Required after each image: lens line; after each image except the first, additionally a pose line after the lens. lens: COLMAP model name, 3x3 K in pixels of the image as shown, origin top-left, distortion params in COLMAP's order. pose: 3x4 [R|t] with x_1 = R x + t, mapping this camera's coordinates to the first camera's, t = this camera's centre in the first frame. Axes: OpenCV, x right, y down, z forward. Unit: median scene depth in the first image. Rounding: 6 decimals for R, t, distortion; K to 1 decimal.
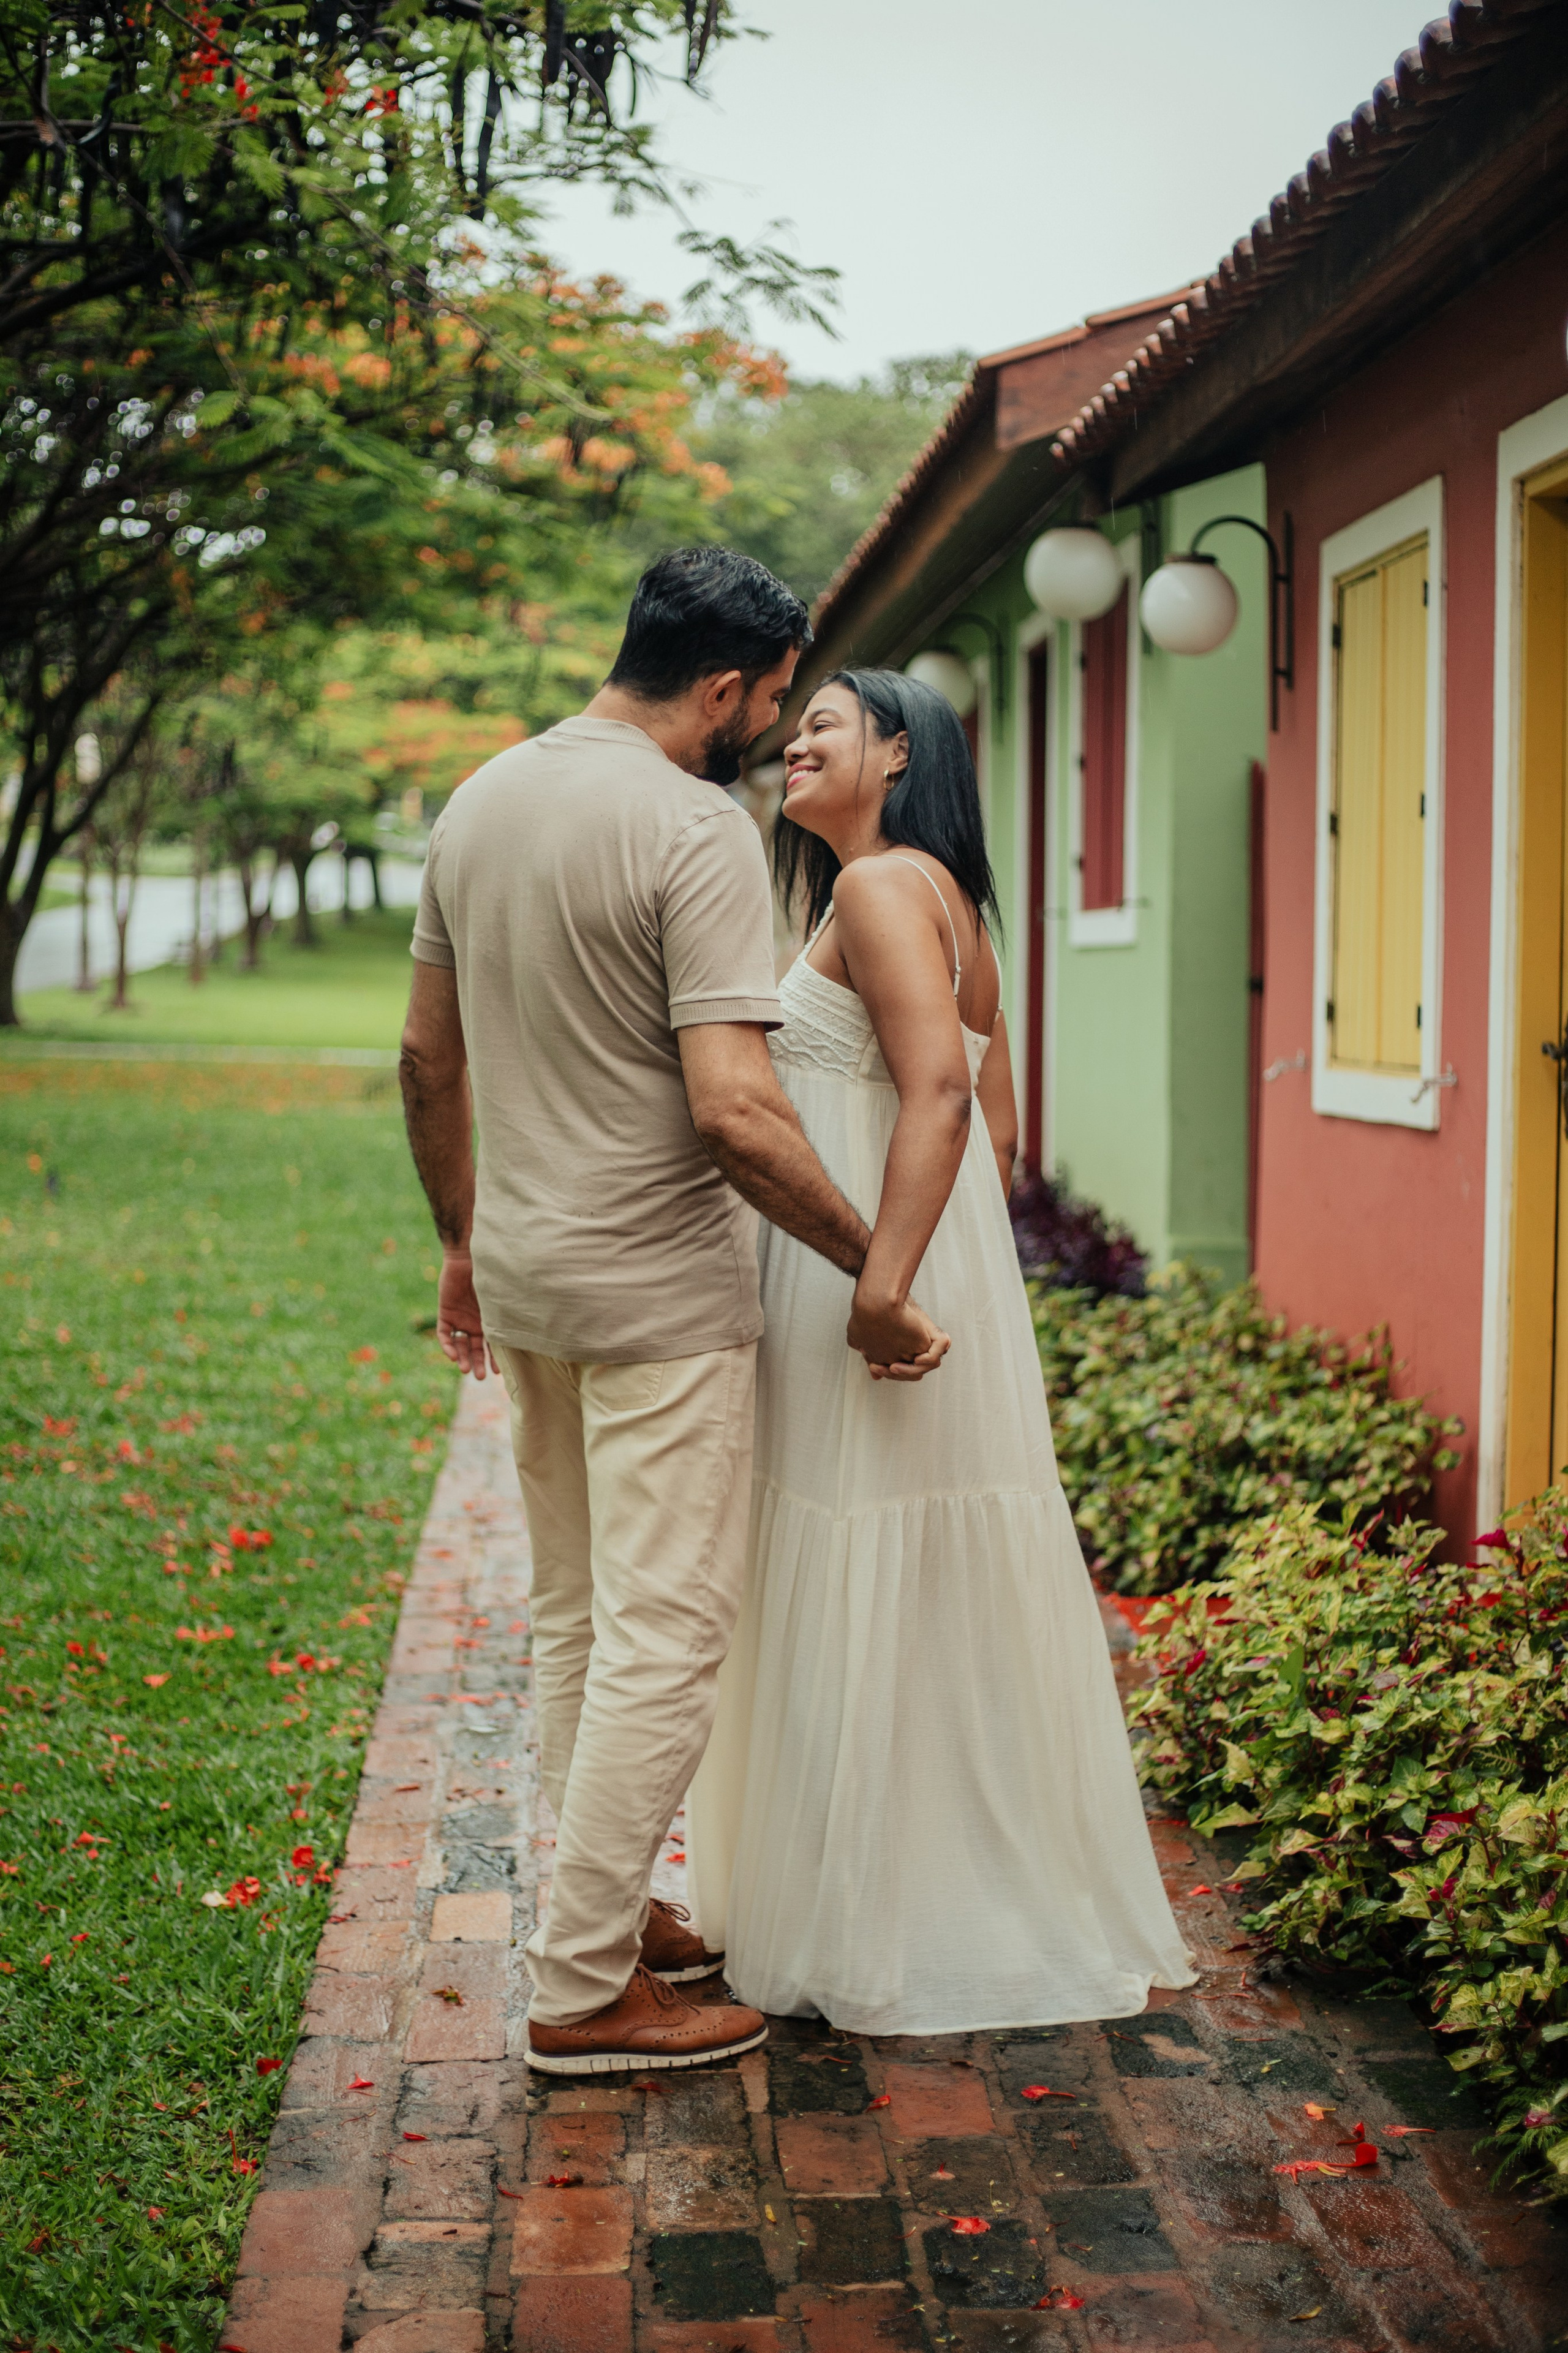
lens RADIAL K [[3574.2, 0, 783.1], [0, 3574.2, 1184.9], [0, 0, 1]] dist [-0.116059, -0.100427]
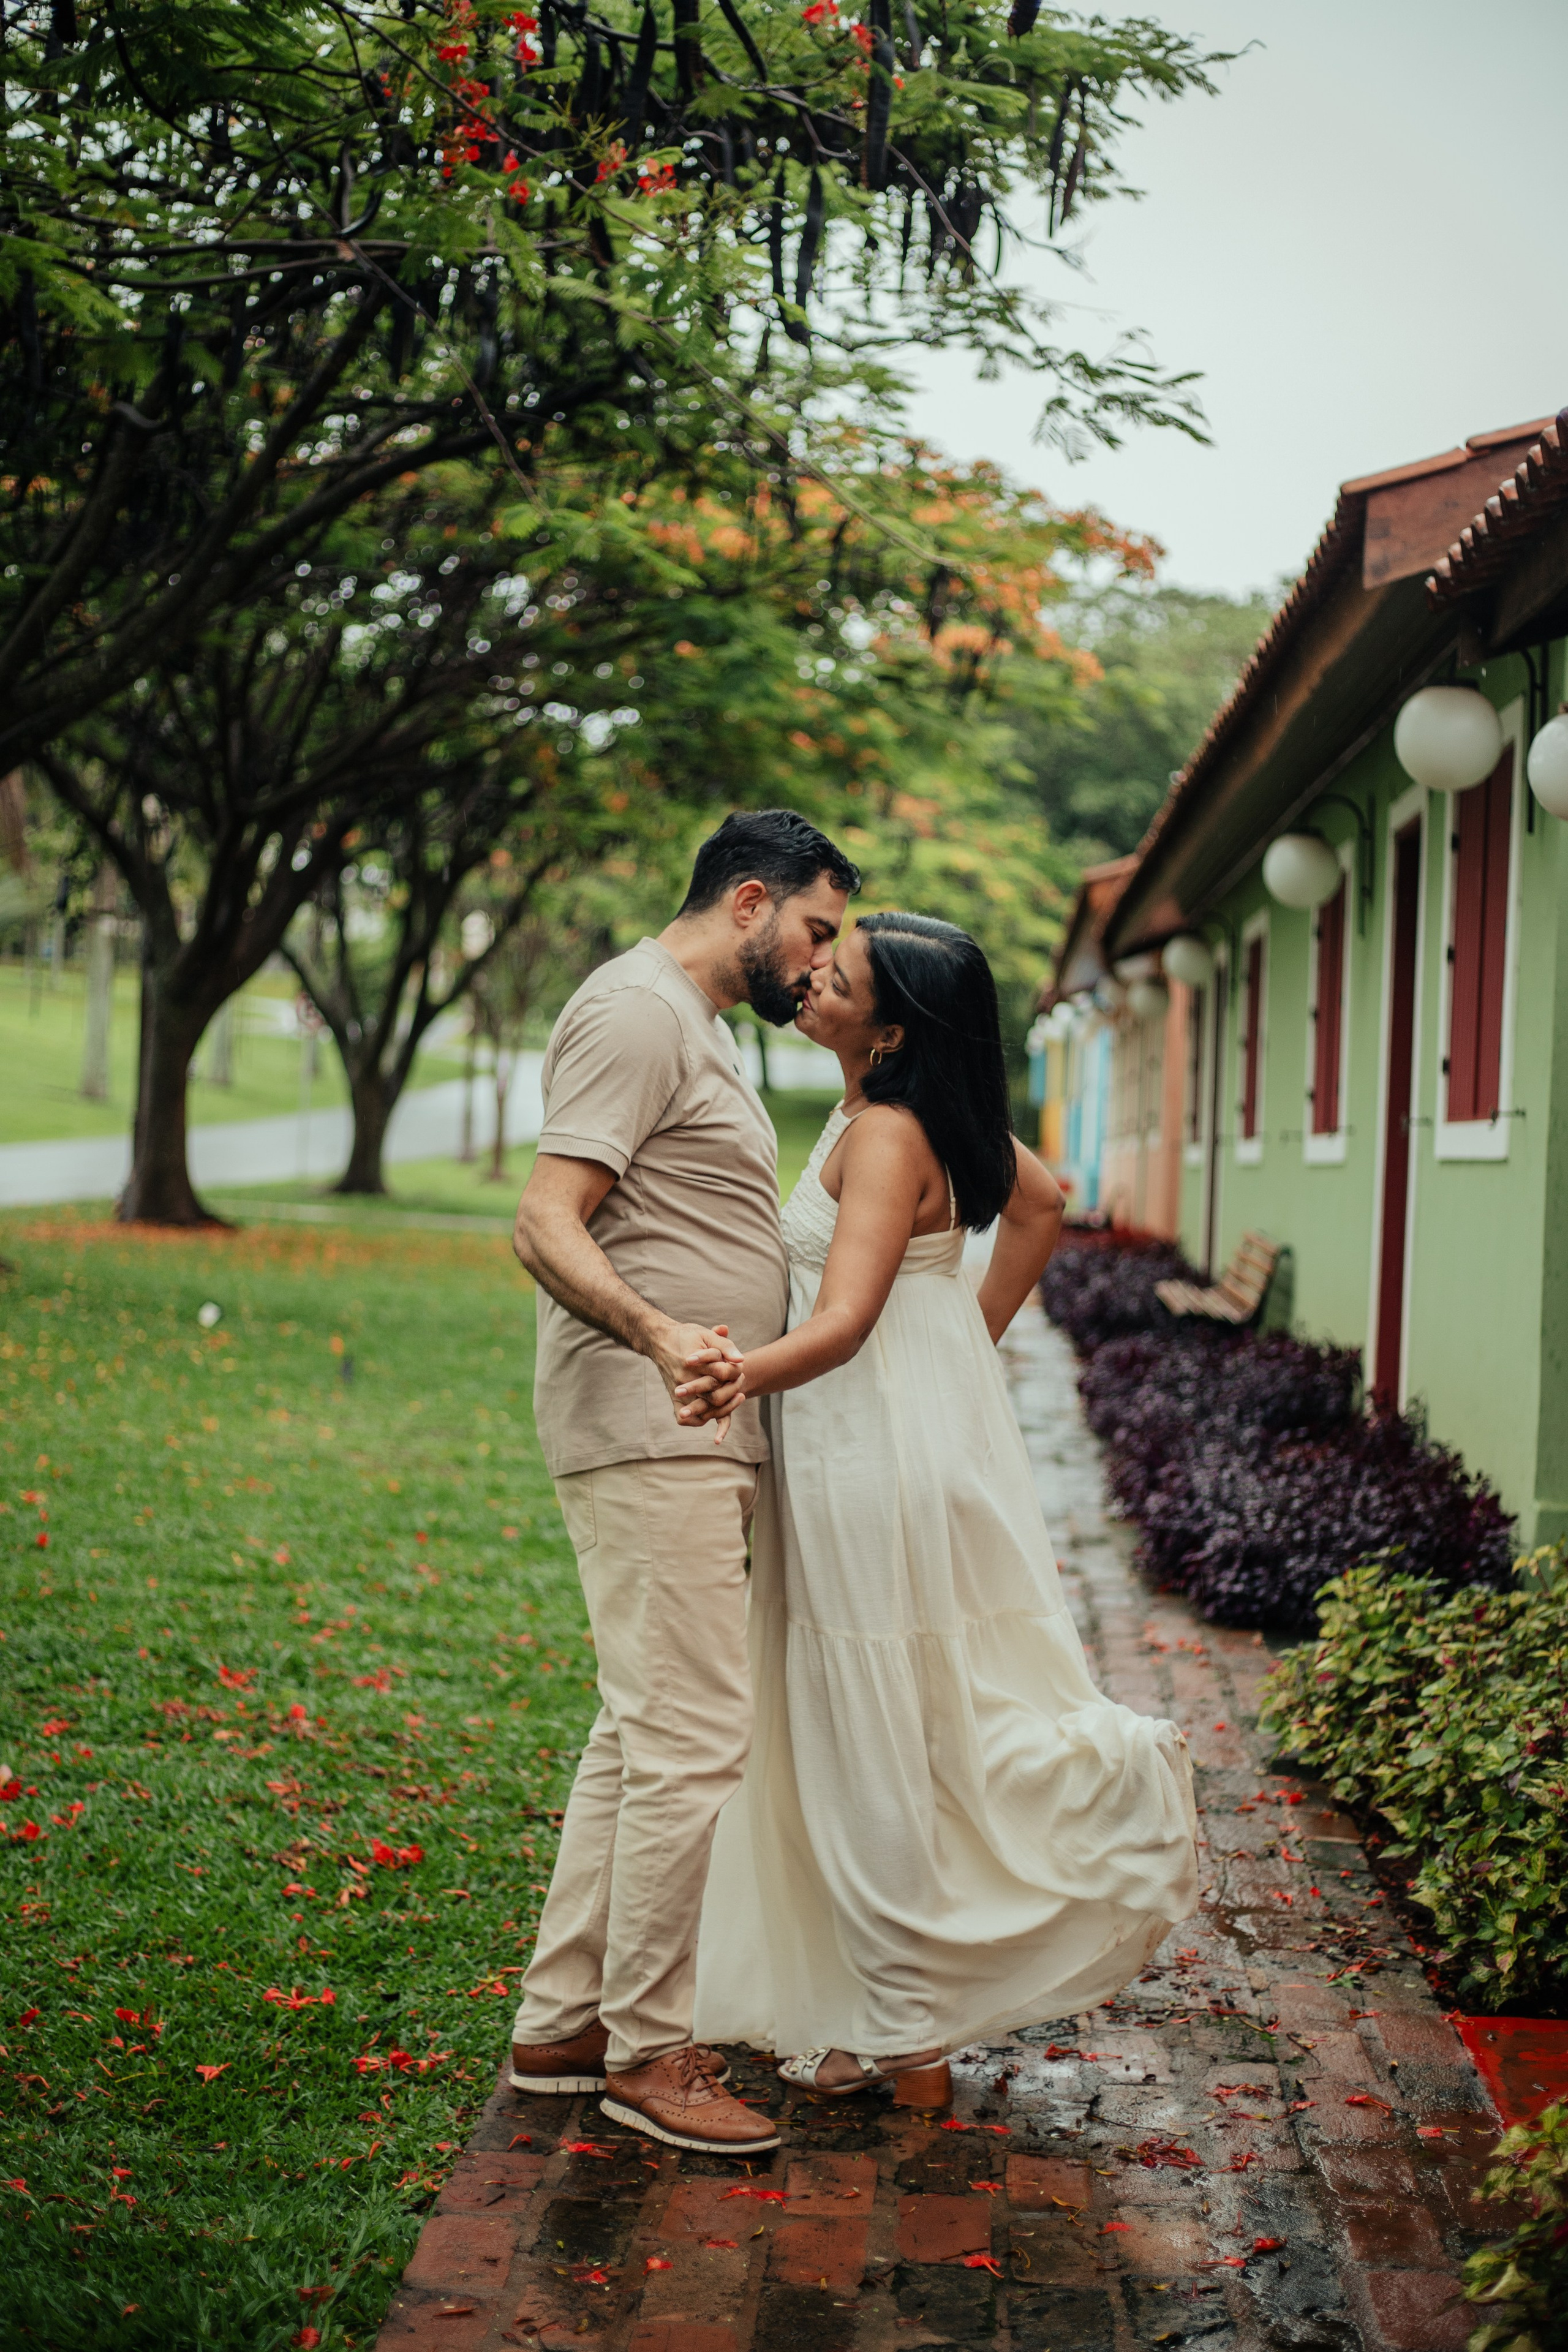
lens RADIAL K [[3411.7, 0, 733.3], [0, 3411.7, 1131.3], [0, 0, 1]] dist [-0.114138, -0.007231]
pose [[0.991589, 0.031354, -0.125572, 0.013854], [-0.039594, 0.997185, -0.063671, -0.013701], [0.123223, 0.068108, 0.990039, 0.146802]]
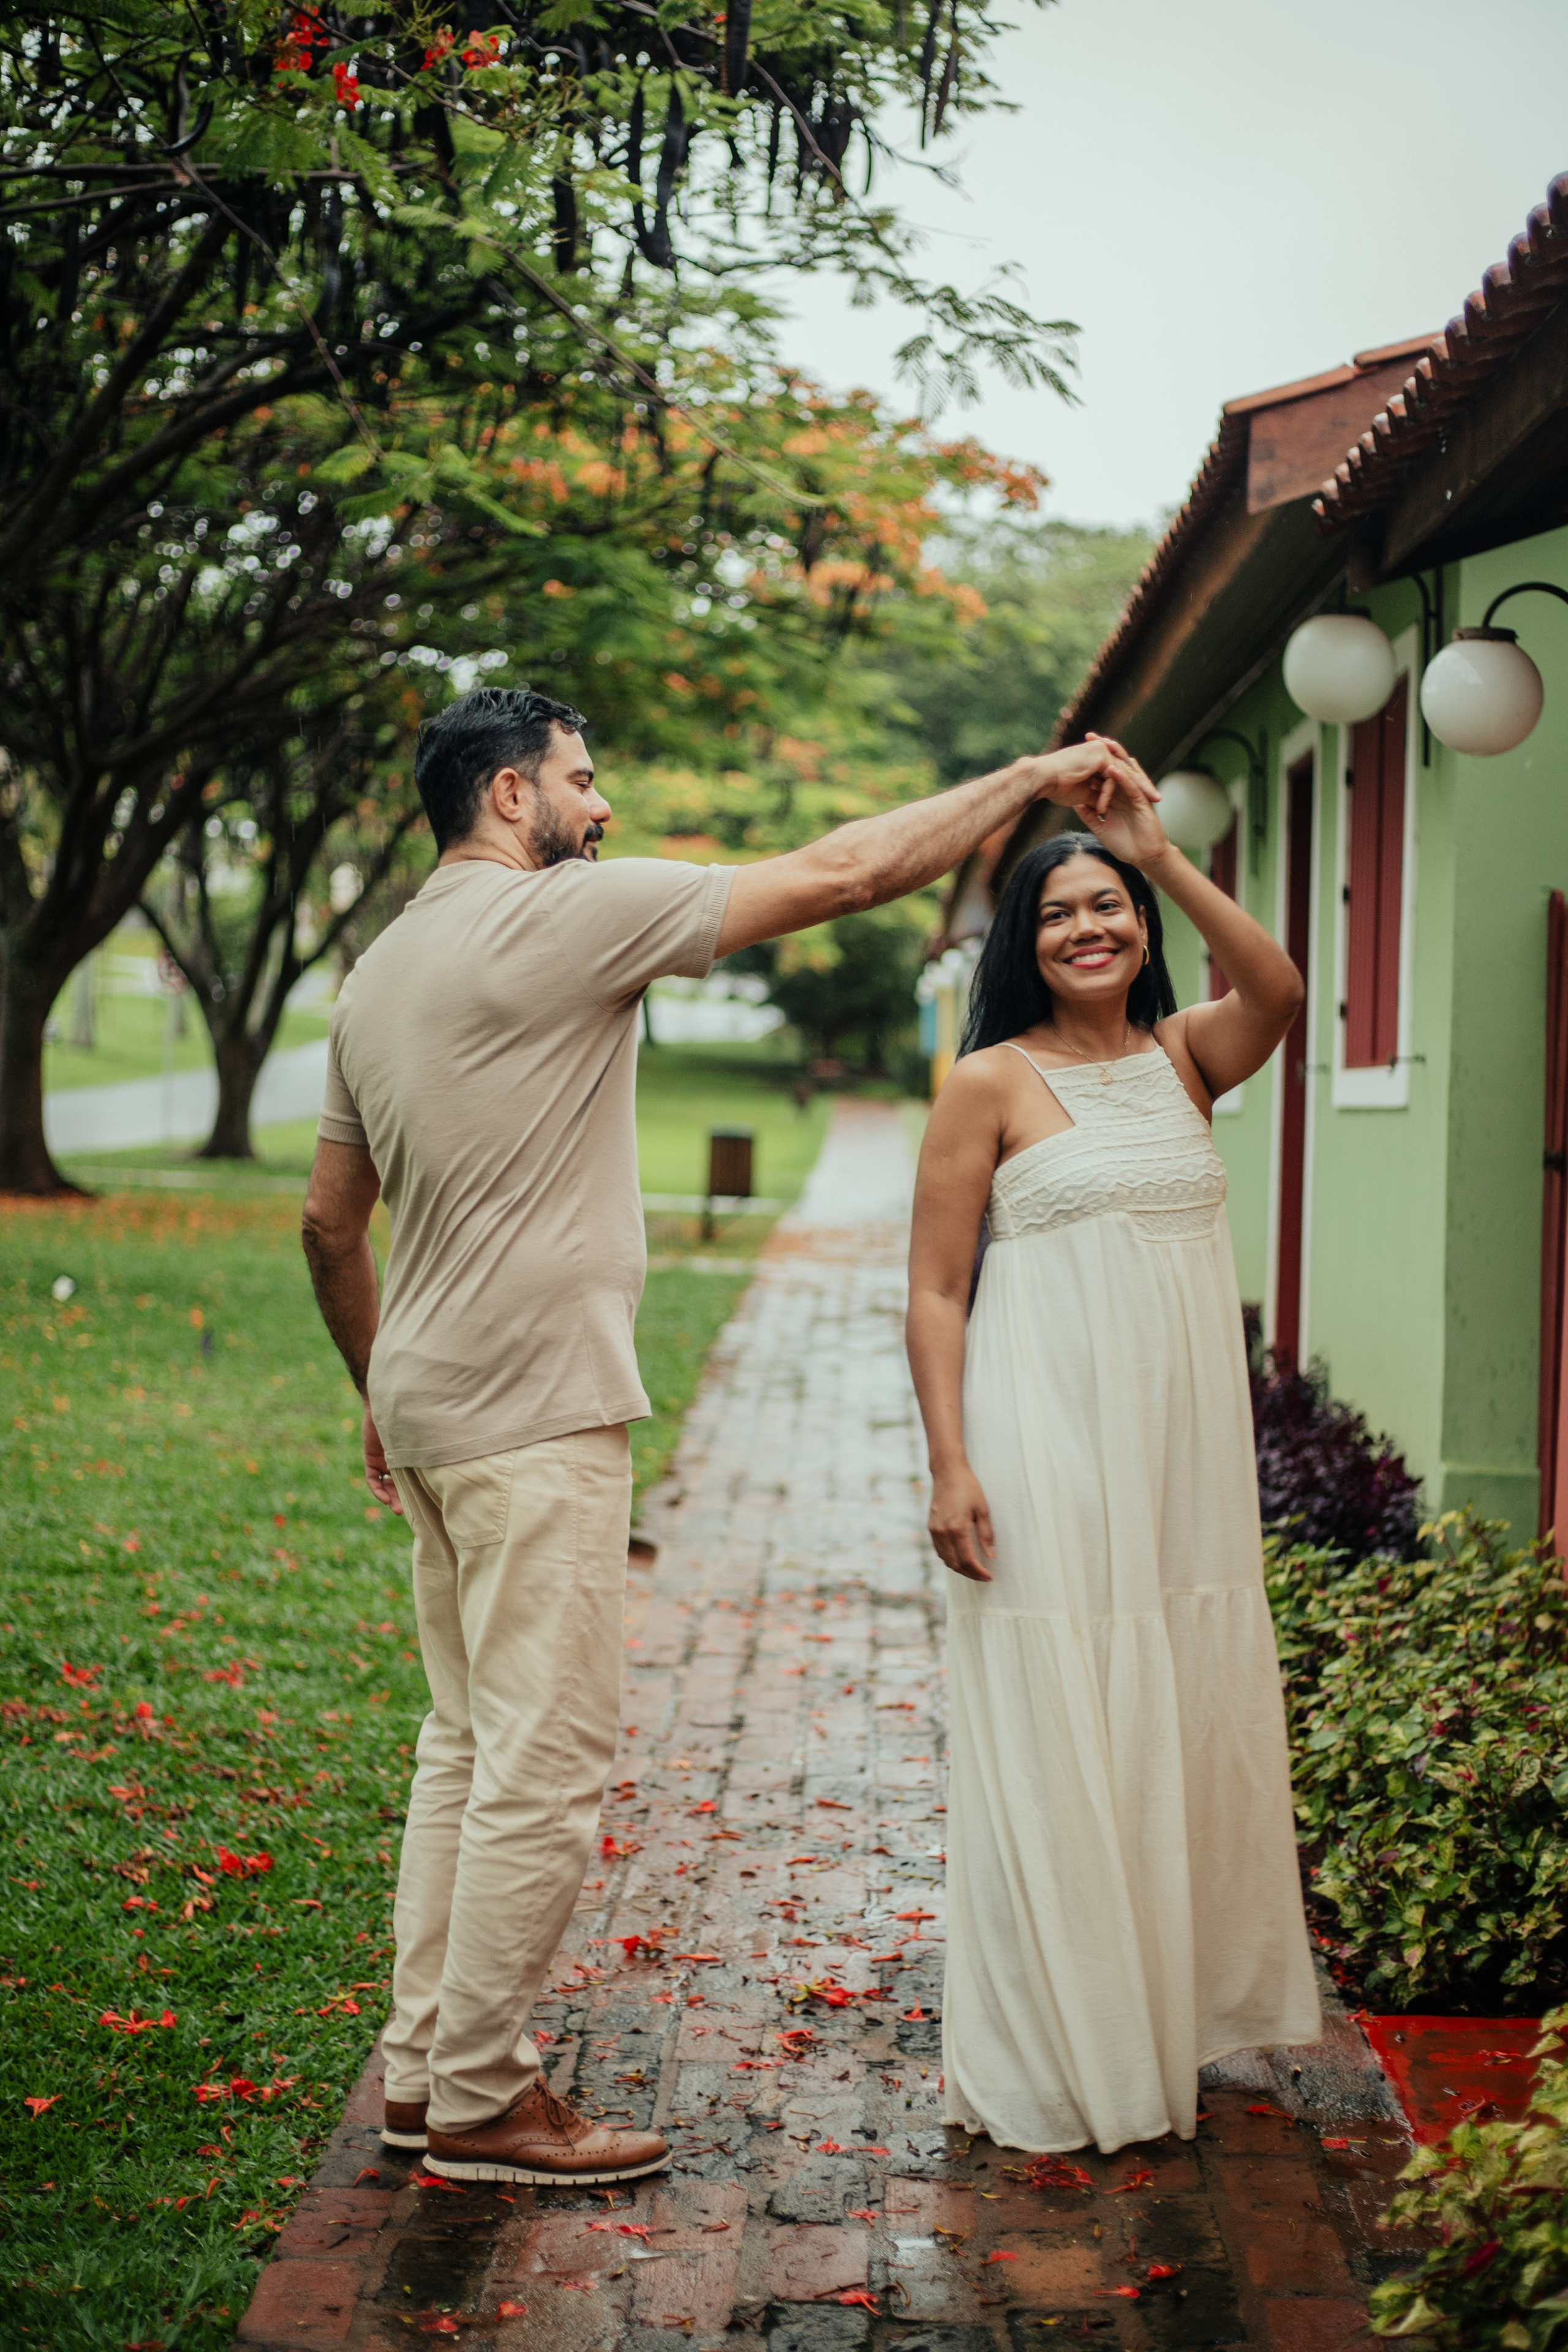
lens RADIAL K [[3514.4, 0, 726.0], [0, 3514.4, 1102.5], [0, 0, 1]] dist [-0.114602, 0.008506]
pose [[0.995345, 0.016861, -0.094886, 0.016384], [-0.022617, 0.997947, -0.059917, -0.015419], [0.093681, 0.061784, 0.993683, 0.160338]]
